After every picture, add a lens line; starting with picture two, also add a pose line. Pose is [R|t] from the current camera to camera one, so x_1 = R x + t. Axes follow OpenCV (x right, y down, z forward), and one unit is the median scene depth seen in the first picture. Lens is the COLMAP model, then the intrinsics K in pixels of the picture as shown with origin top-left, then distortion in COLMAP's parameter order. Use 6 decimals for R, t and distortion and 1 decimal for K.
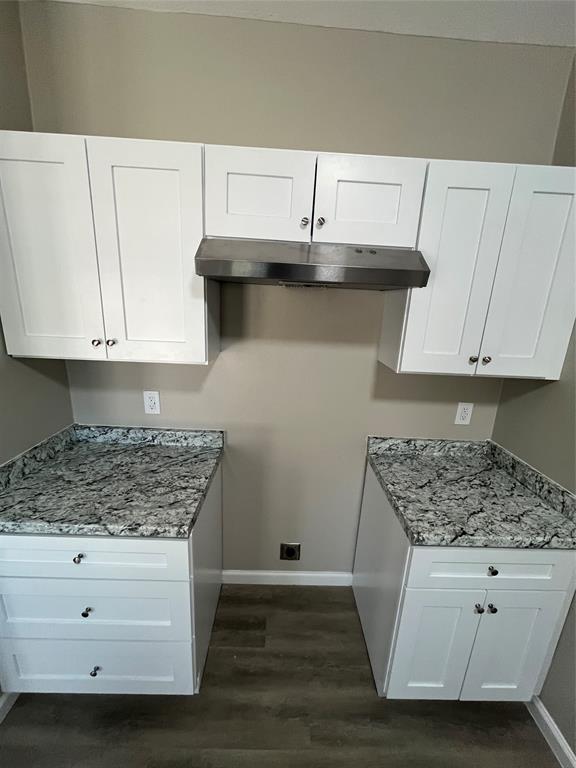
lens RADIAL K [[313.0, 0, 288.6], [0, 313.0, 383.6], [0, 0, 1]] dist [-0.000326, 0.000037]
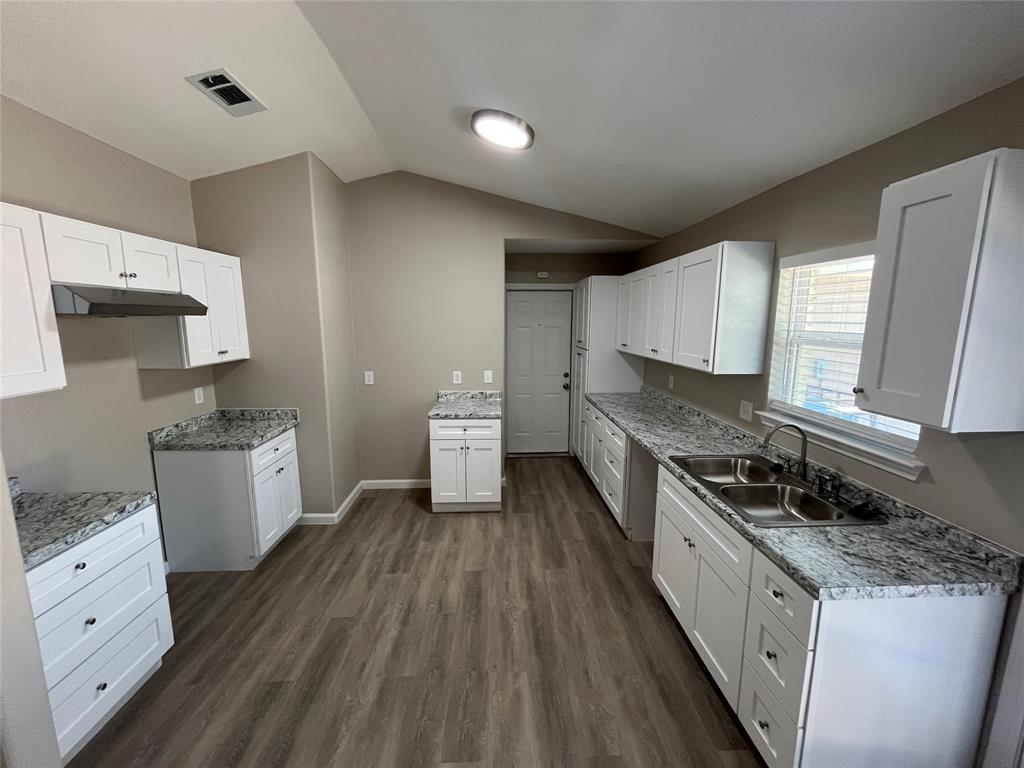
lens RADIAL K [[417.3, 0, 511.1], [0, 417.3, 380.7], [0, 0, 1]] dist [-0.000326, 0.000037]
pose [[-0.019424, -0.197969, 0.980016, -1.775296], [0.251137, 0.947809, 0.196441, 0.021407], [-0.967757, 0.249933, 0.031307, -0.612948]]
